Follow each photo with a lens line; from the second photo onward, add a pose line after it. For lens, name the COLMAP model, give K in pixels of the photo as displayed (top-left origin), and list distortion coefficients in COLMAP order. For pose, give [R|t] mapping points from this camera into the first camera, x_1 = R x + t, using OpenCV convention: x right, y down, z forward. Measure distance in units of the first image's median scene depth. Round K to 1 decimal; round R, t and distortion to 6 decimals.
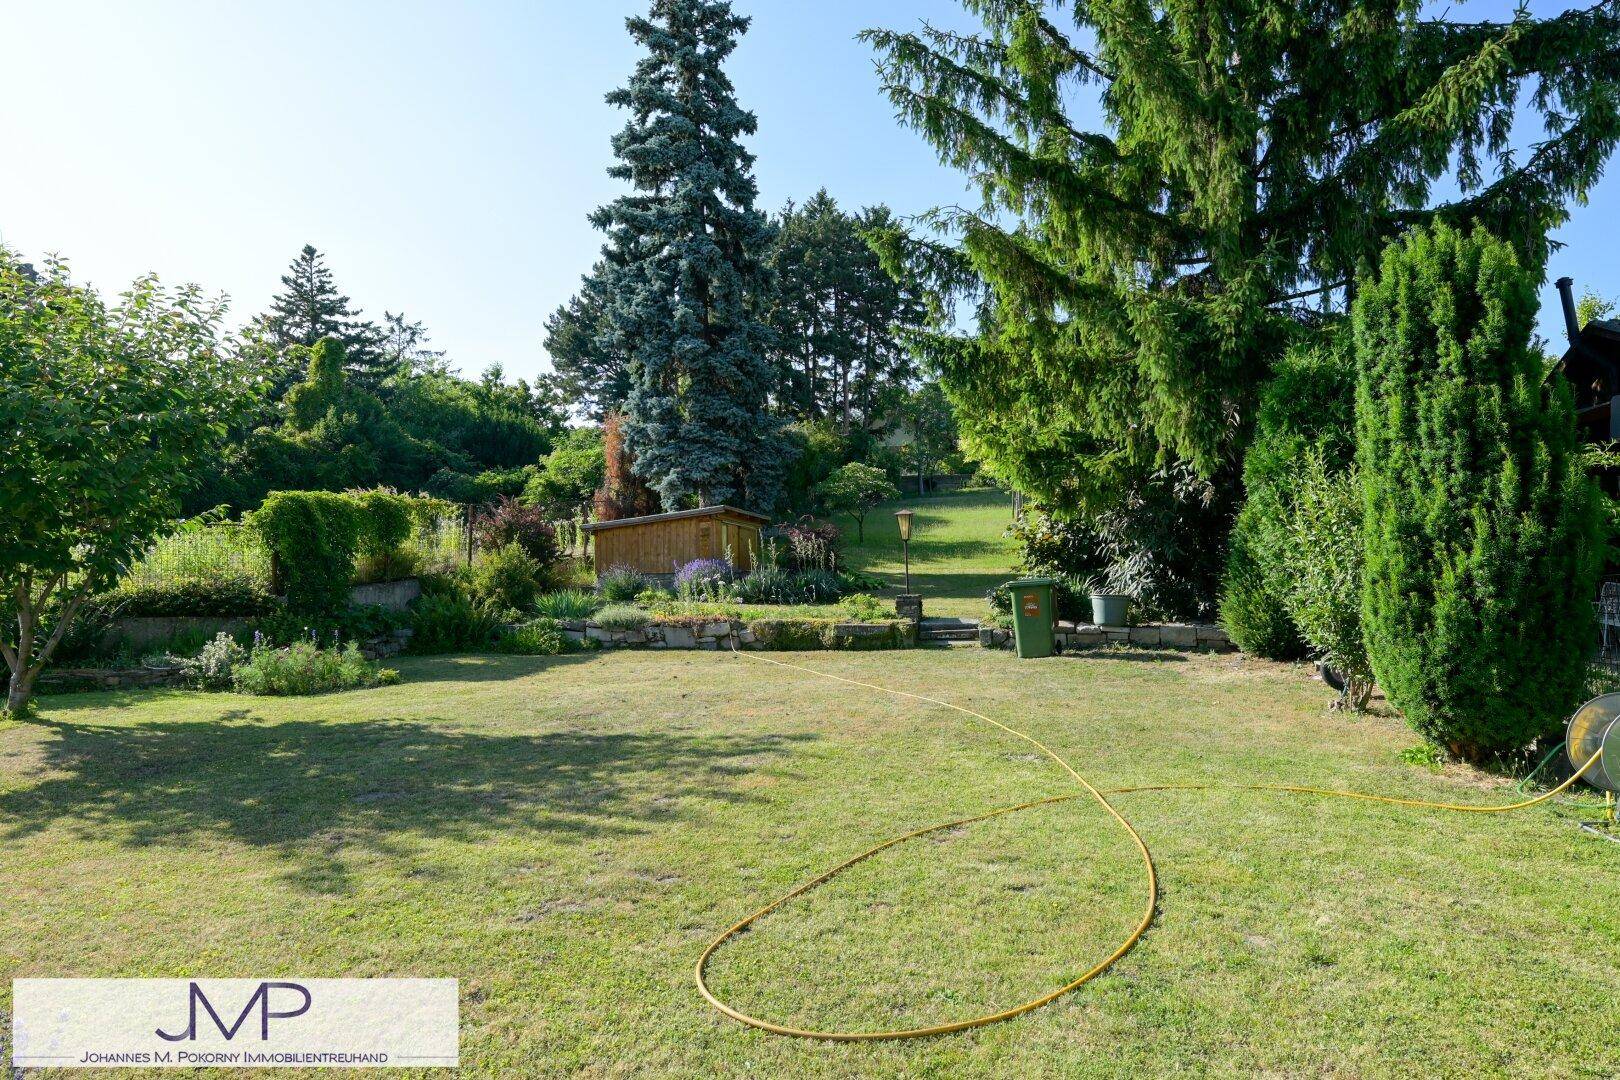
lens RADIAL K [[1014.2, 0, 805.7], [0, 1014.2, 546.2], [0, 0, 1]] dist [0.002290, 0.000991]
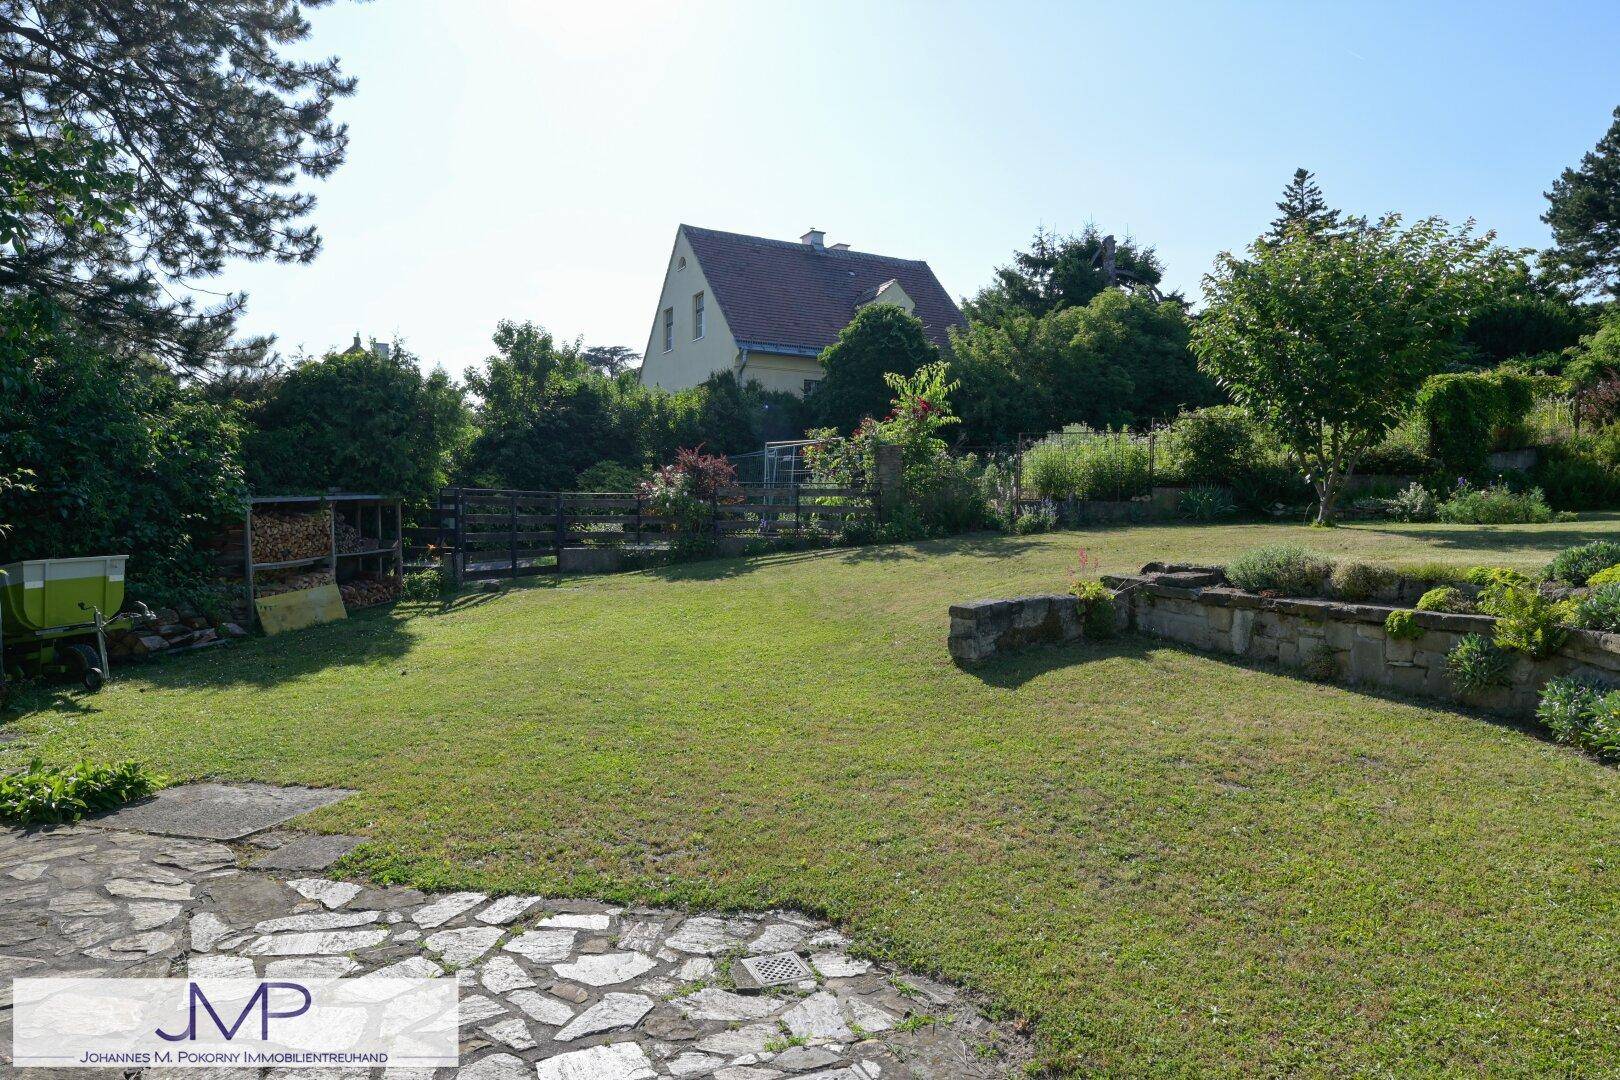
lens RADIAL K [[988.7, 0, 814.8], [0, 988.7, 548.9], [0, 0, 1]] dist [-0.001927, 0.000937]
pose [[0.666936, 0.037062, -0.744192, -0.070694], [0.028759, 0.996738, 0.075413, 0.027349], [0.744559, -0.071698, 0.663695, -0.231871]]
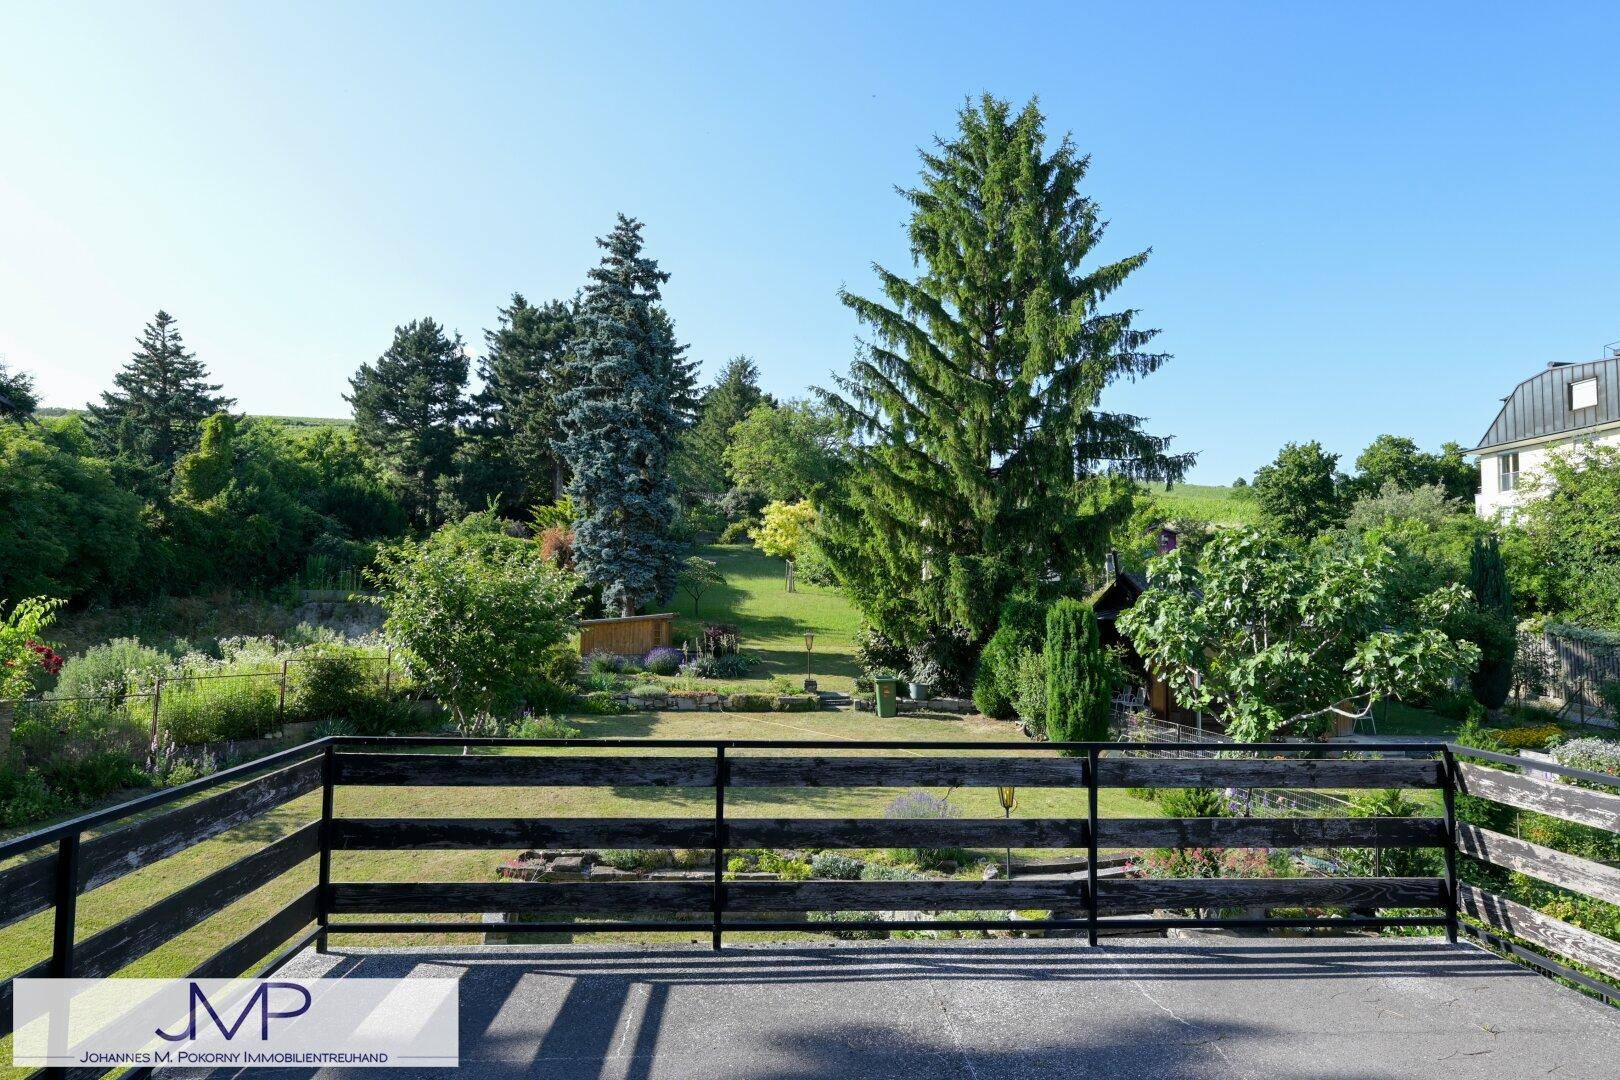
lens RADIAL K [[988.7, 0, 814.8], [0, 988.7, 548.9], [0, 0, 1]] dist [-0.001927, 0.000937]
pose [[0.946841, 0.043092, 0.318804, -0.309859], [-0.039794, 0.999066, -0.016855, -0.104118], [-0.319232, 0.003272, 0.947671, -0.458385]]
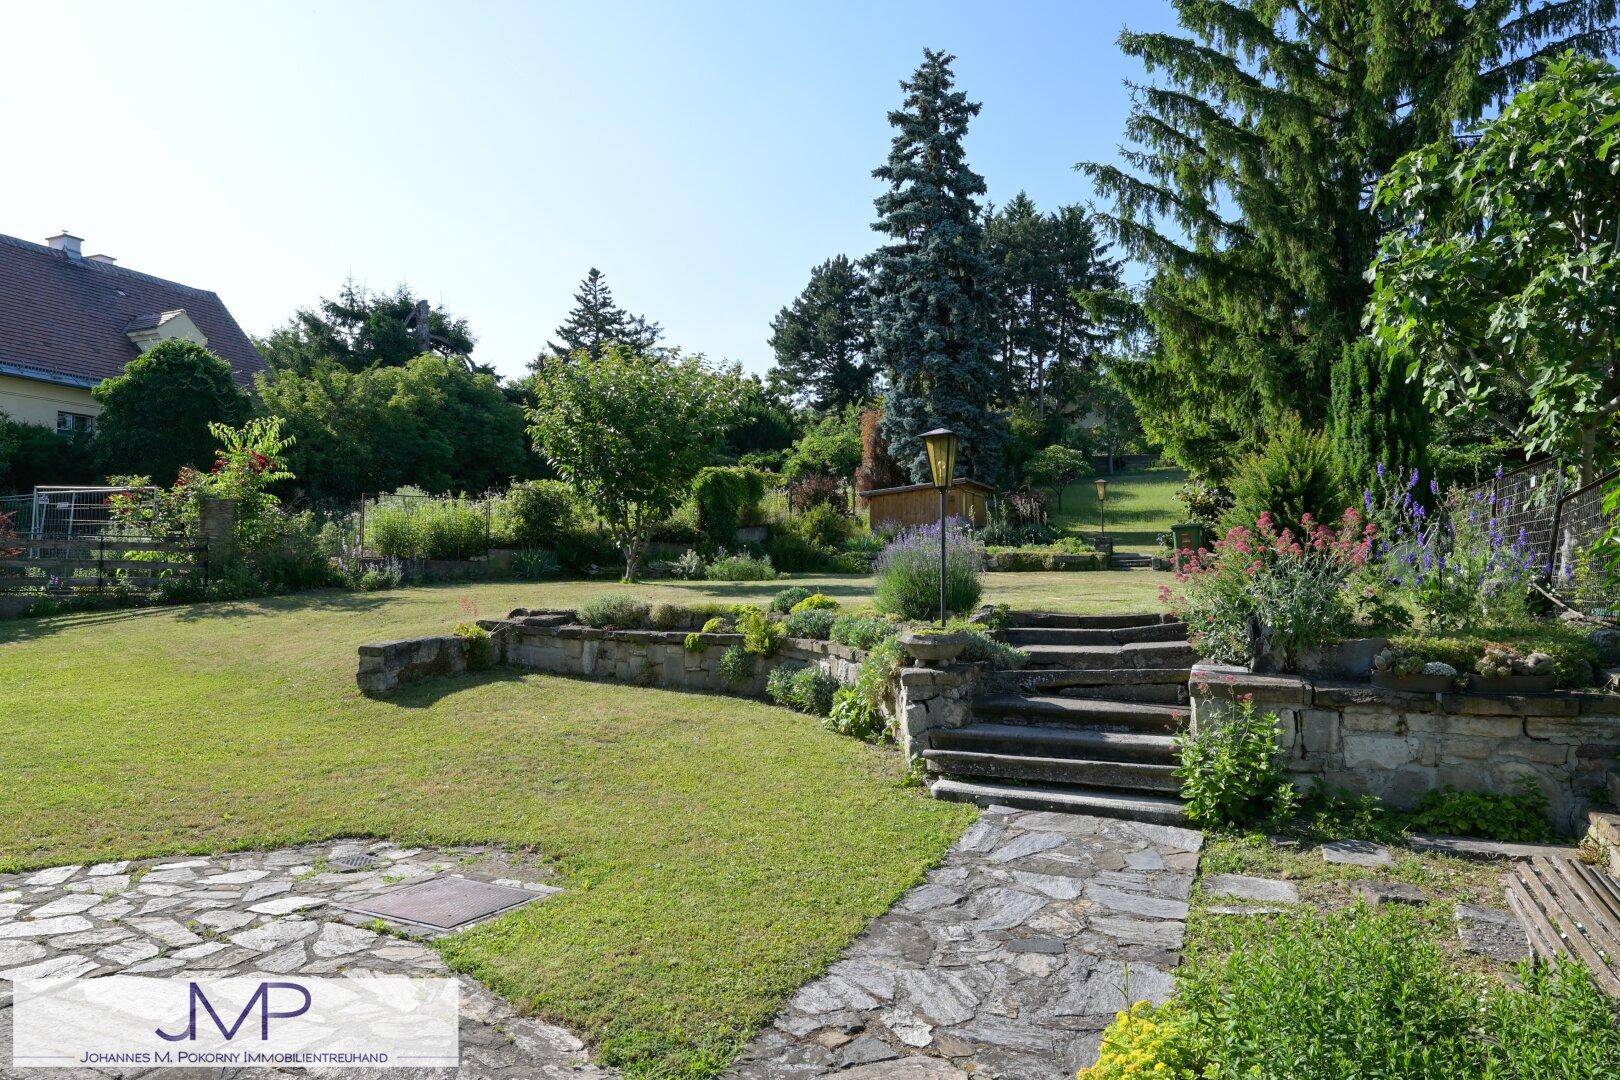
lens RADIAL K [[1026.5, 0, 815.7], [0, 1026.5, 547.7], [0, 0, 1]] dist [-0.000135, 0.000976]
pose [[0.986359, 0.011117, -0.164232, -0.042998], [-0.008001, 0.999776, 0.019618, 0.024611], [0.164414, -0.018036, 0.986227, -0.352808]]
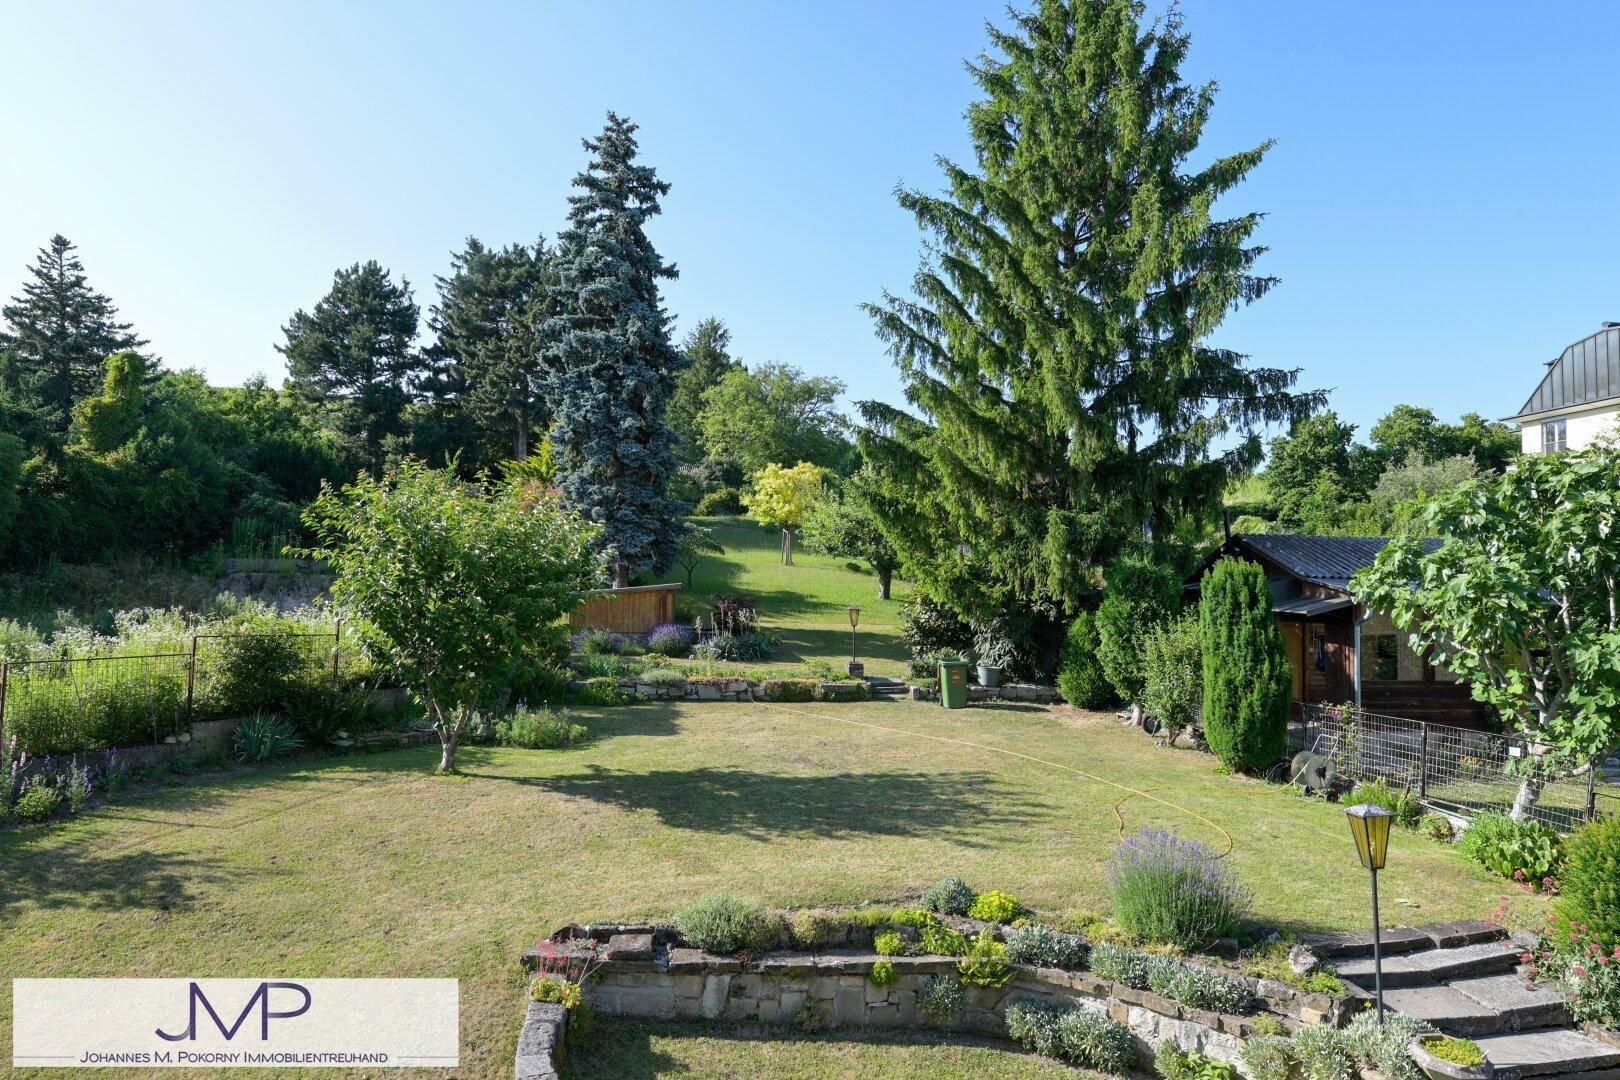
lens RADIAL K [[1004.4, 0, 816.2], [0, 1004.4, 548.6], [0, 0, 1]] dist [0.001575, -0.000428]
pose [[0.930456, 0.042130, 0.363975, -0.333368], [-0.045081, 0.998983, -0.000388, -0.078124], [-0.363621, -0.016047, 0.931409, -0.246056]]
